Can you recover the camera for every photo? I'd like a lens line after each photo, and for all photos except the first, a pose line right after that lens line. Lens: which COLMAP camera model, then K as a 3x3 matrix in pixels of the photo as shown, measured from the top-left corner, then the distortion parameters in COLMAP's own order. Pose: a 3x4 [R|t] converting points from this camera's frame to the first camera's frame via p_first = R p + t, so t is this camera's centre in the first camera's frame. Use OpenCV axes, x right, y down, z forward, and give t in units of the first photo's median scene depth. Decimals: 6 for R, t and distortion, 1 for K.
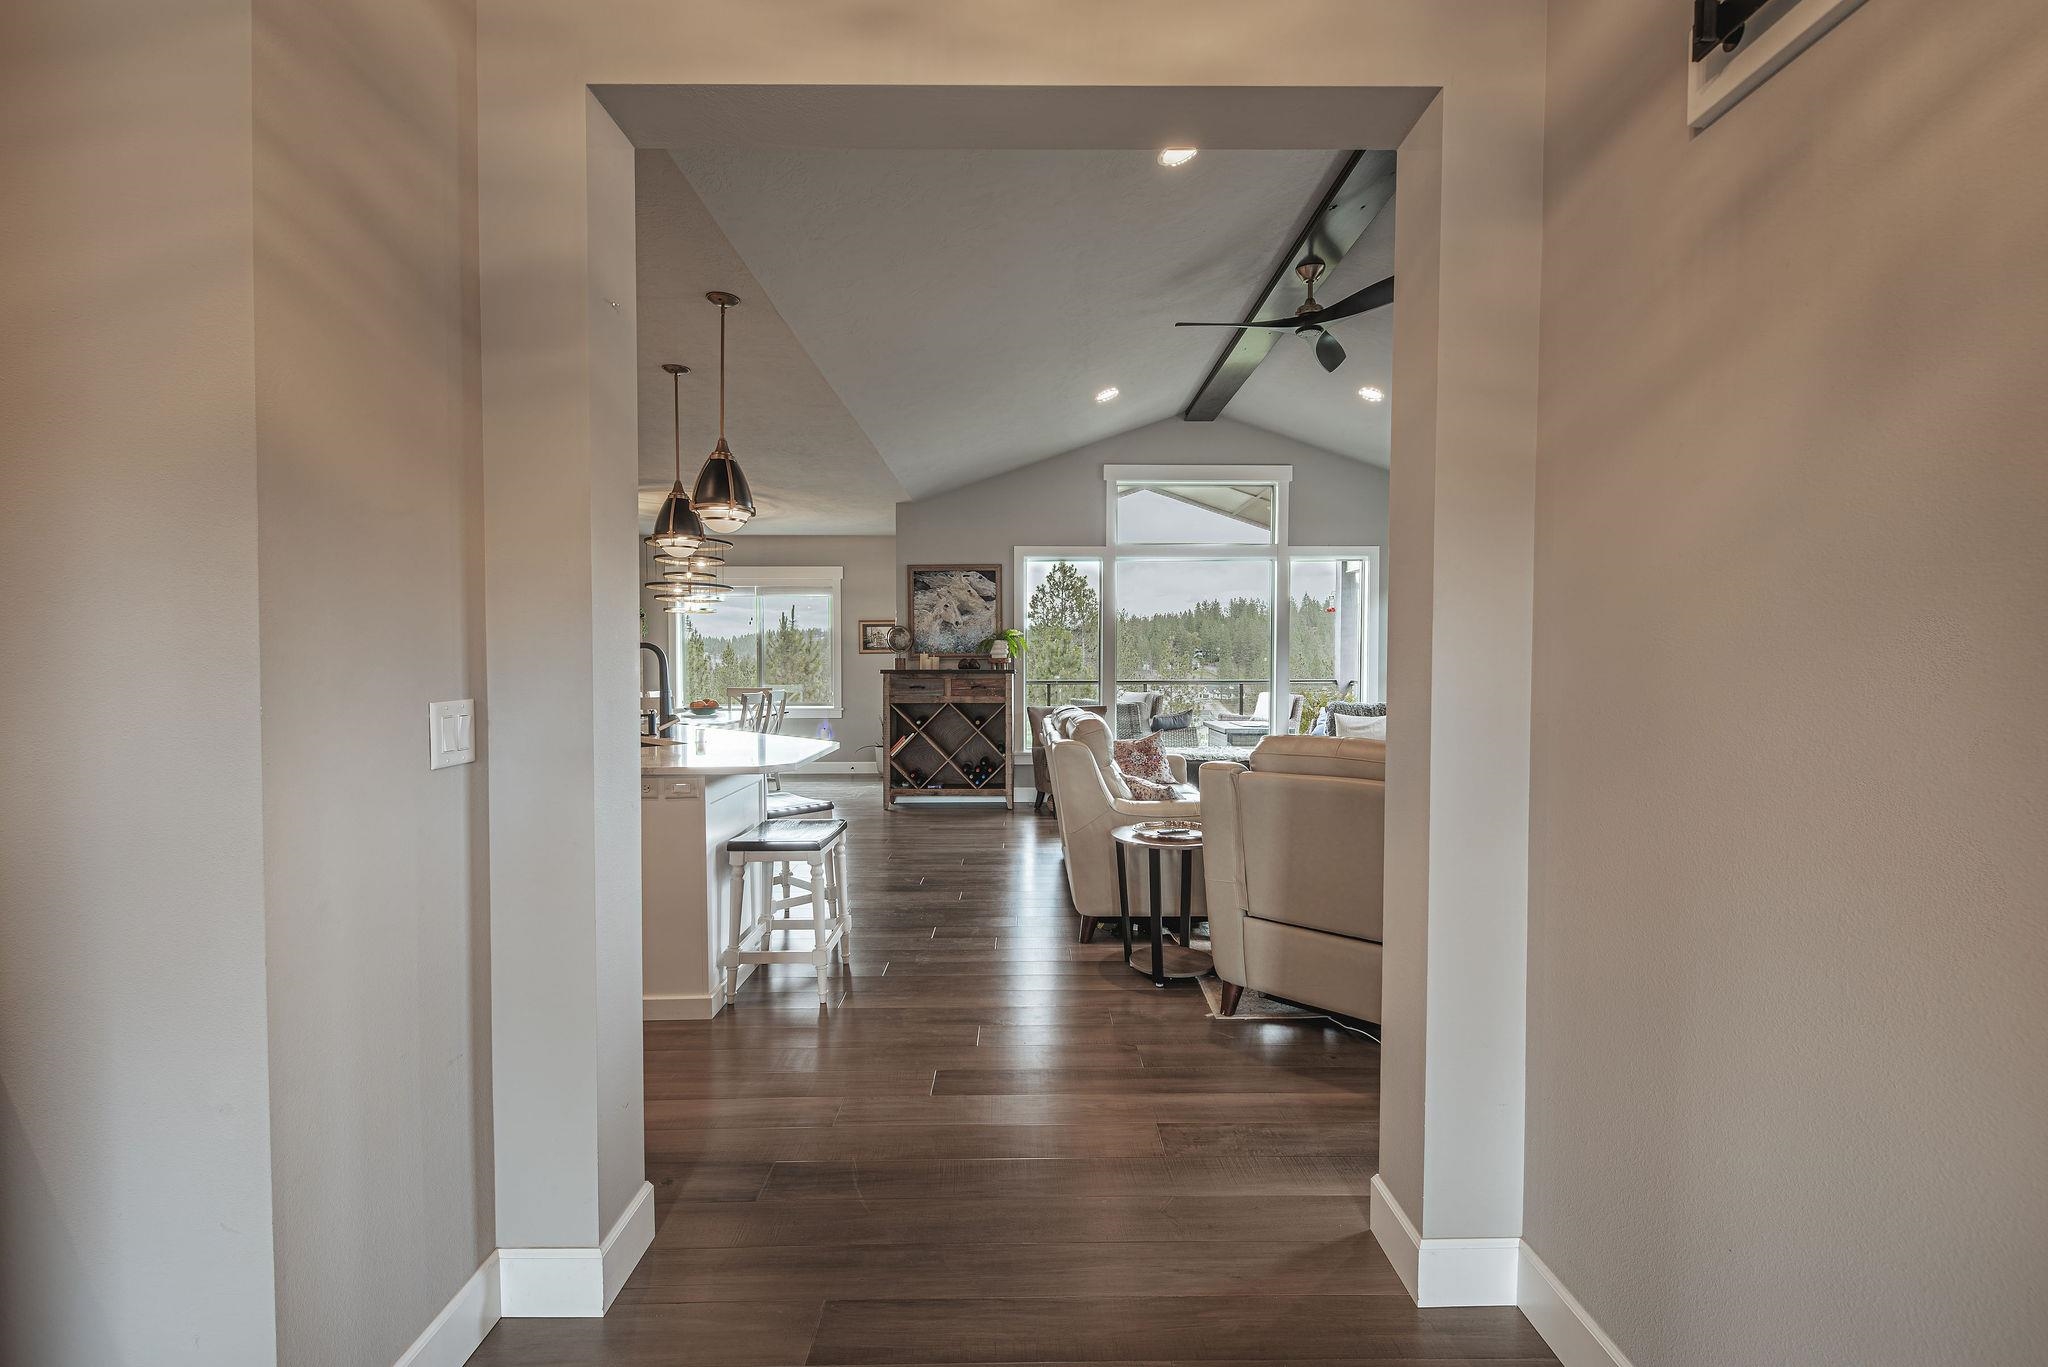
lens RADIAL K [[872.1, 0, 1029.2], [0, 872.1, 690.8], [0, 0, 1]] dist [0.009364, -0.007175]
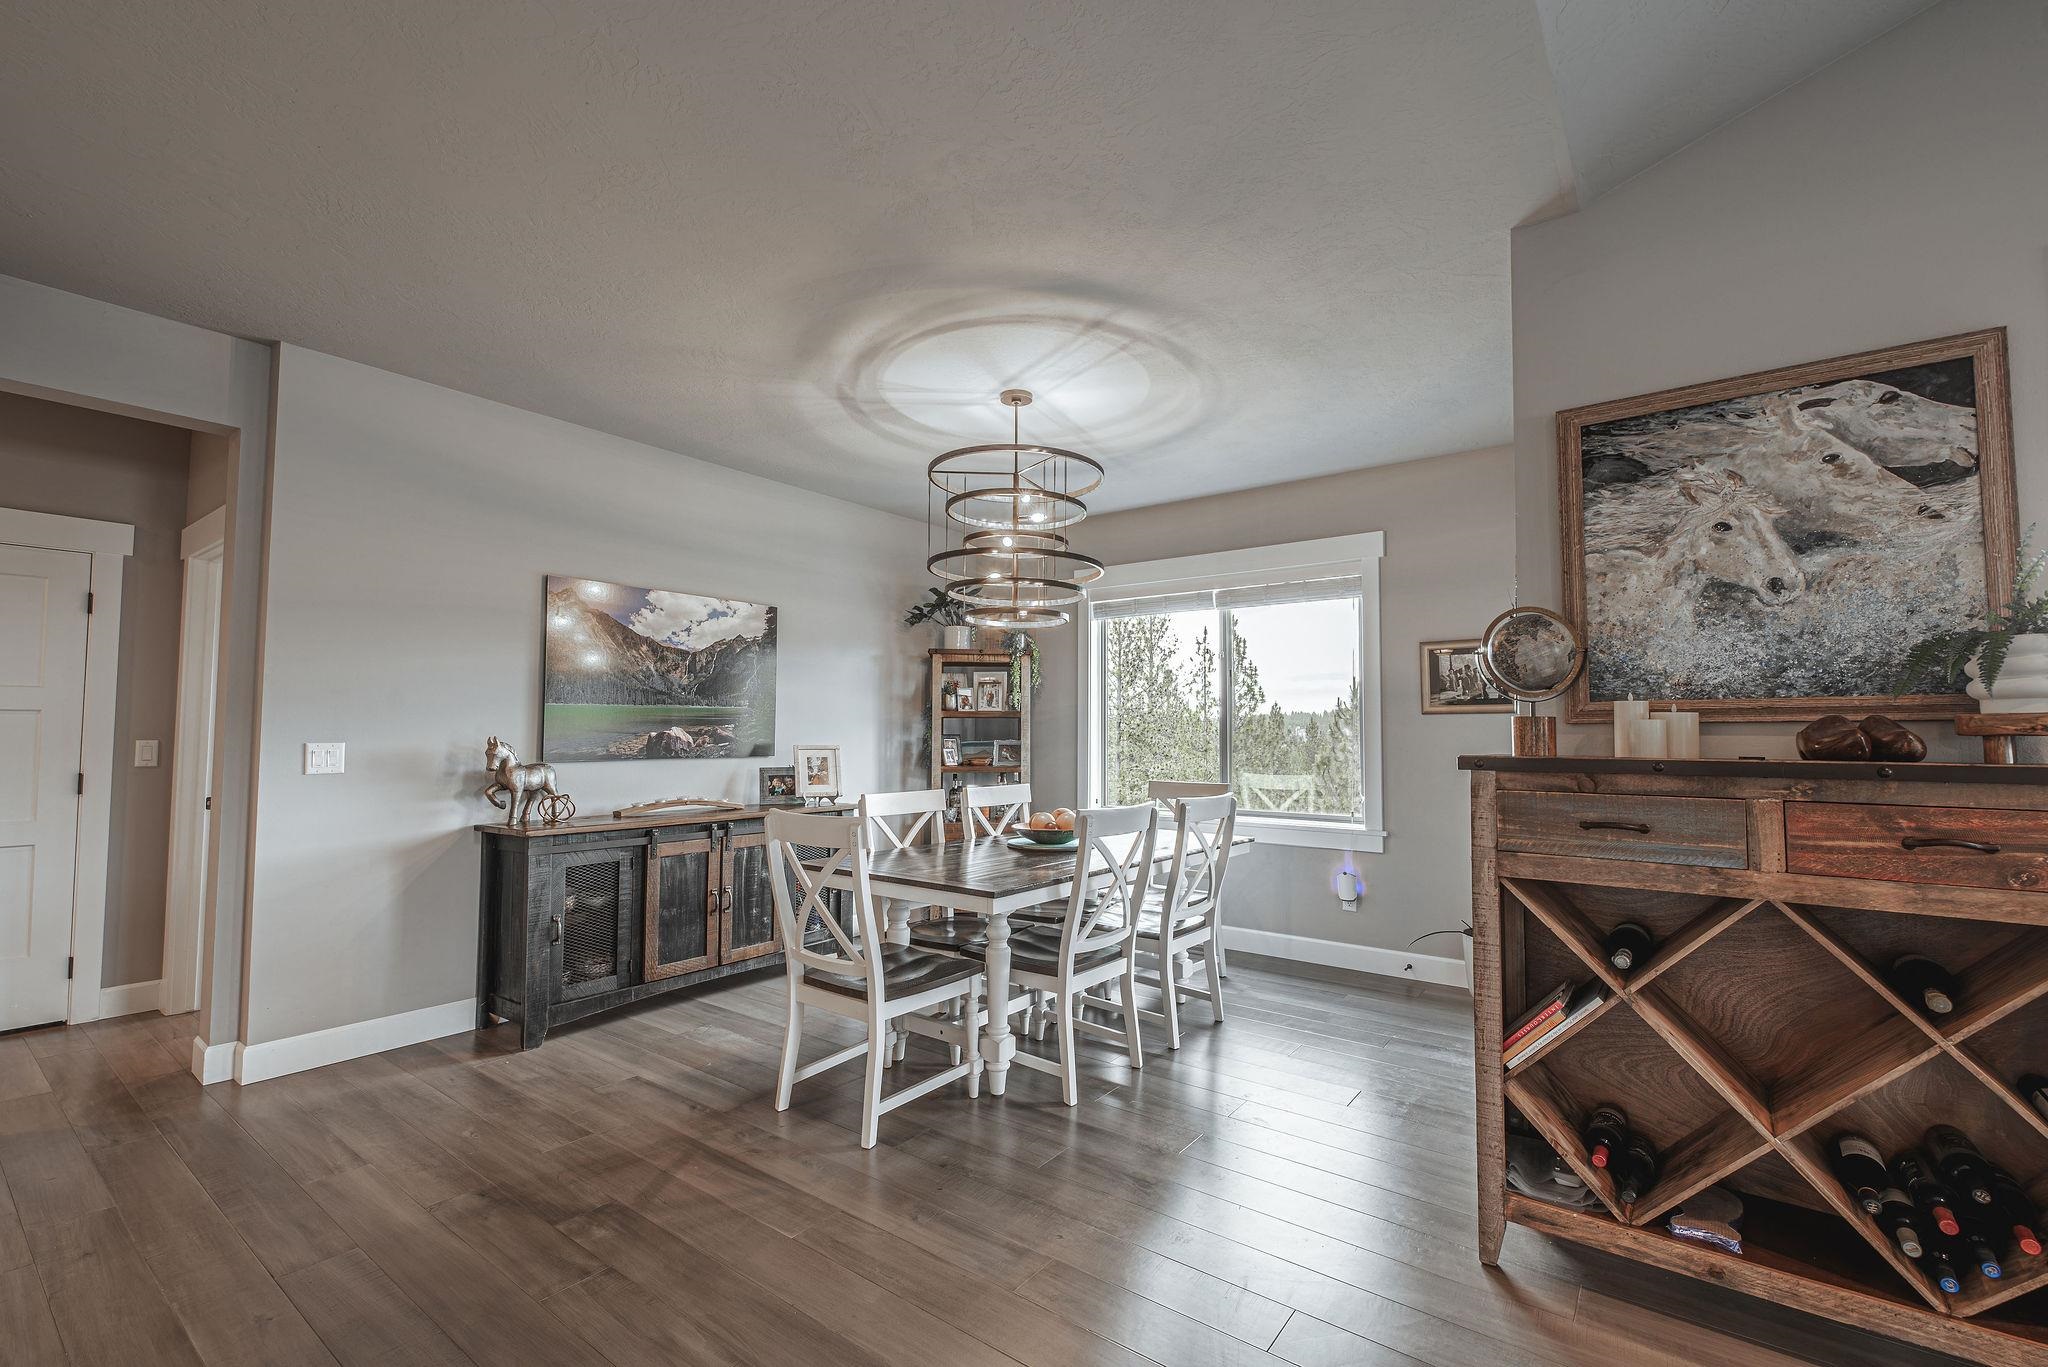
lens RADIAL K [[872.1, 0, 1033.9], [0, 872.1, 688.3], [0, 0, 1]] dist [0.009364, -0.007175]
pose [[0.799039, -0.025709, -0.600729, -0.106984], [-0.026722, 0.996580, -0.078192, -0.019647], [0.600684, 0.078531, 0.795620, 0.670475]]
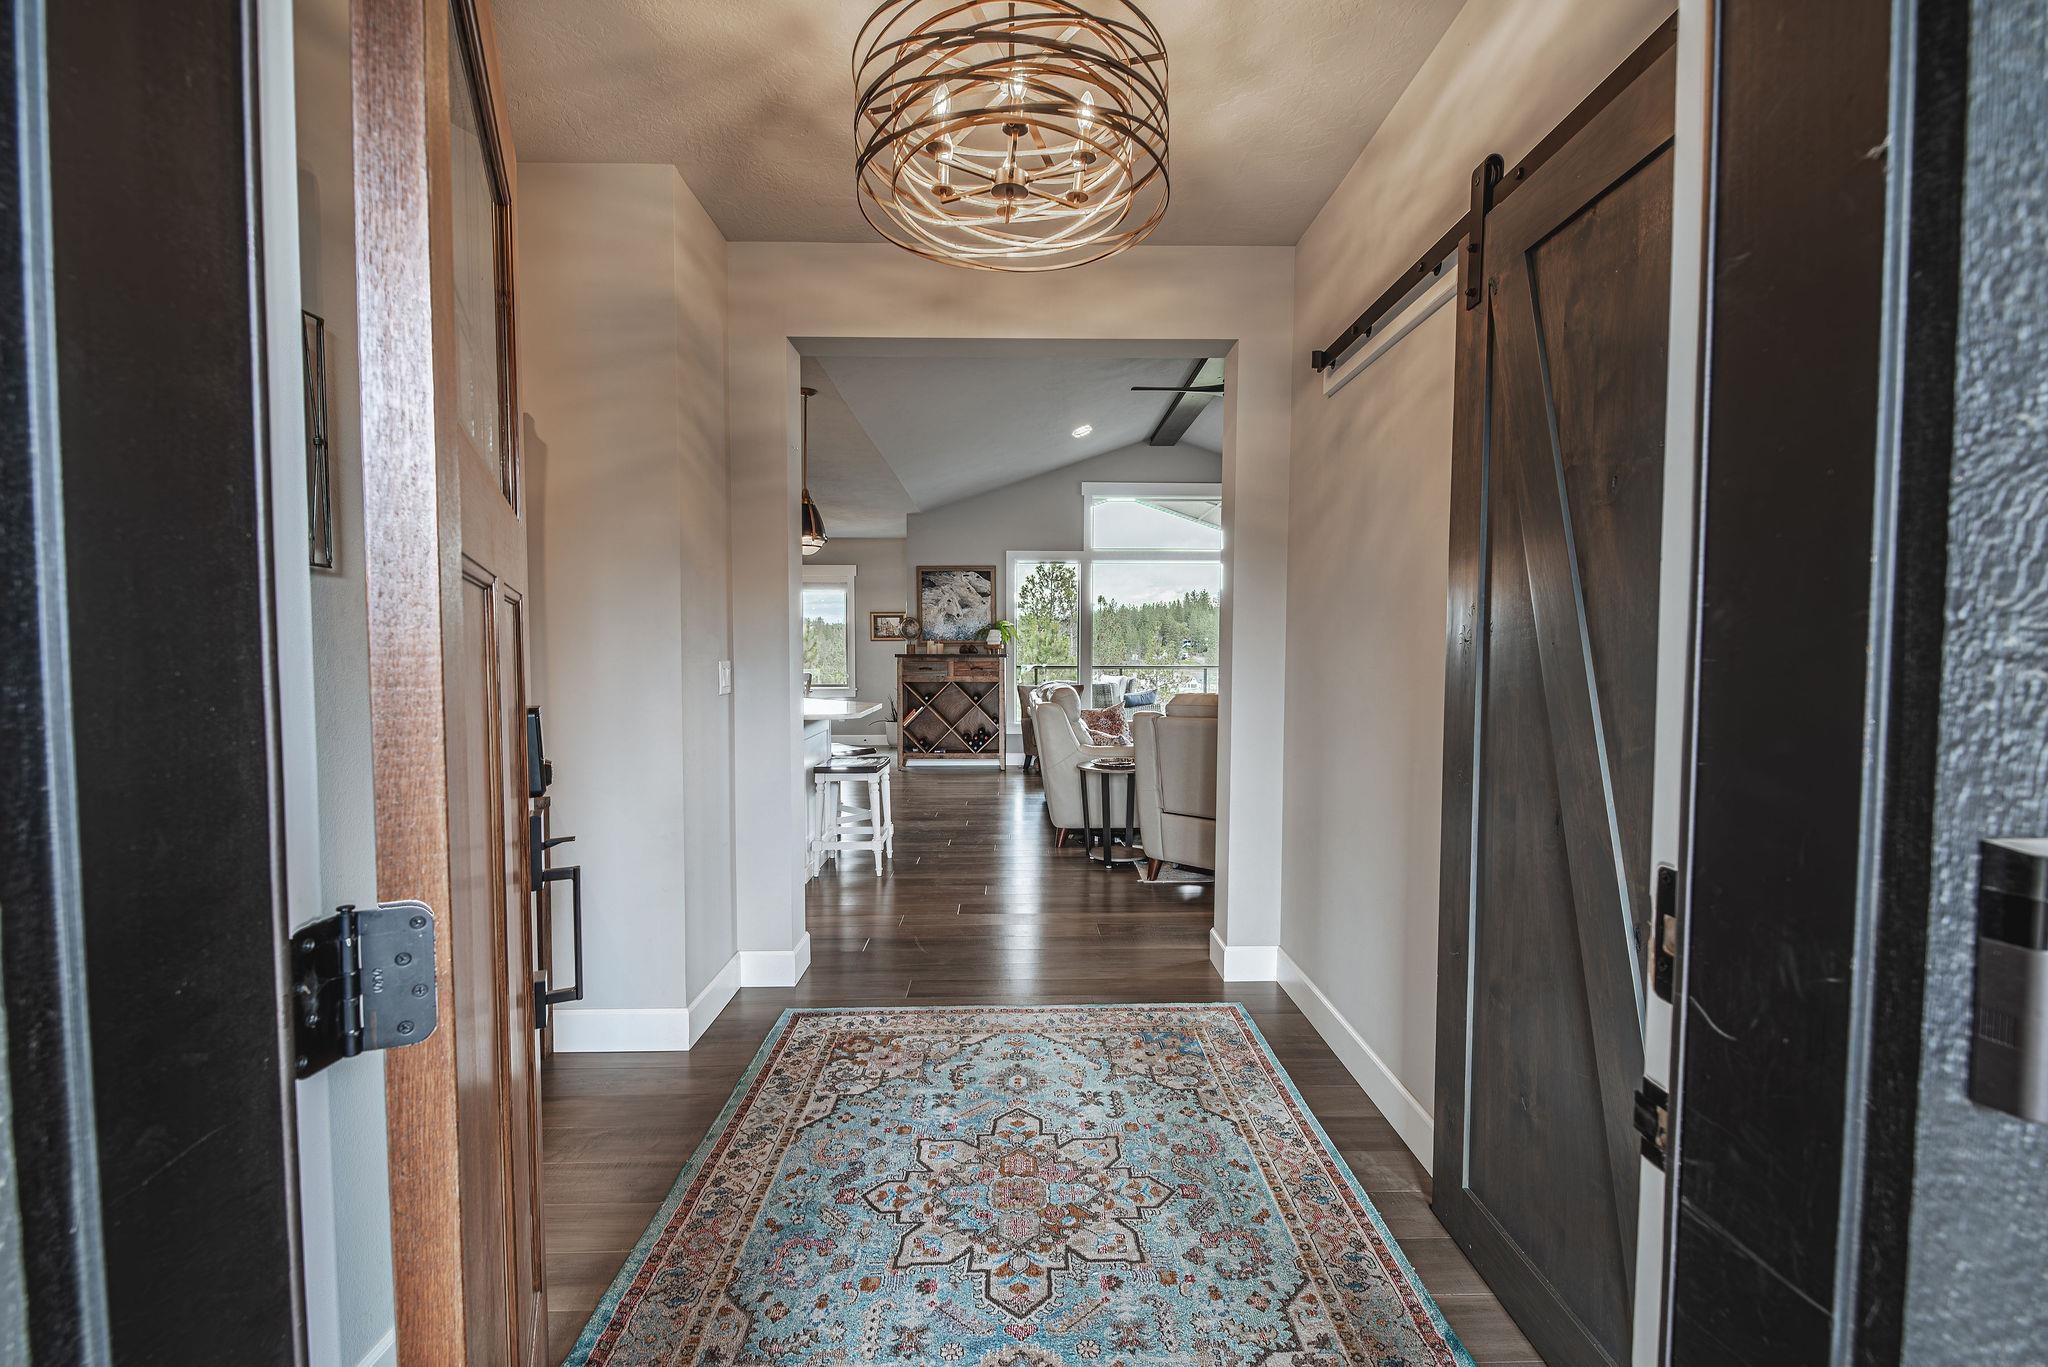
lens RADIAL K [[872.1, 0, 1028.6], [0, 872.1, 684.0], [0, 0, 1]] dist [0.009364, -0.007175]
pose [[0.999931, 0.000893, 0.011682, -0.000588], [-0.000942, 0.999991, 0.004169, 0.011428], [-0.011678, -0.004180, 0.999923, -0.195698]]
